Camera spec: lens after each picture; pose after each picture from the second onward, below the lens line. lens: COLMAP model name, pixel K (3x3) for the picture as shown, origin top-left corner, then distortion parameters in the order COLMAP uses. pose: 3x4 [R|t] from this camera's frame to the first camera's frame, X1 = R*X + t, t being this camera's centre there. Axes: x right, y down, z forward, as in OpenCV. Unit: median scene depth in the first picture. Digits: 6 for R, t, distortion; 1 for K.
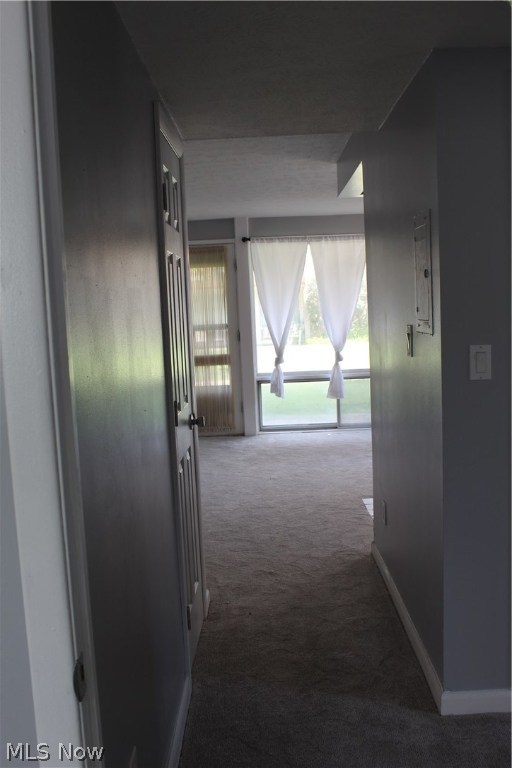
lens RADIAL K [[718.8, 0, 252.3], [0, 718.8, 377.0], [0, 0, 1]] dist [-0.082141, 0.000000]
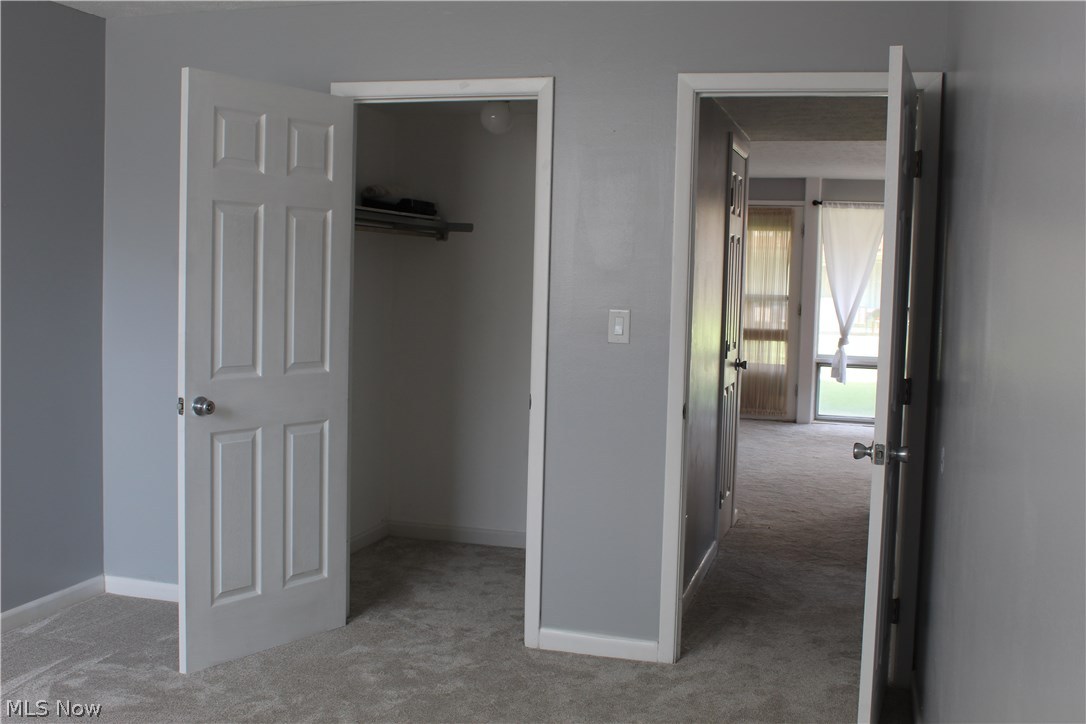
lens RADIAL K [[1131.2, 0, 536.8], [0, 1131.2, 359.6], [0, 0, 1]] dist [-0.106020, 0.000000]
pose [[0.959956, 0.091016, -0.264956, 0.043537], [-0.095103, 0.995464, -0.002610, 0.038934], [0.263516, 0.027703, 0.964257, -0.429219]]
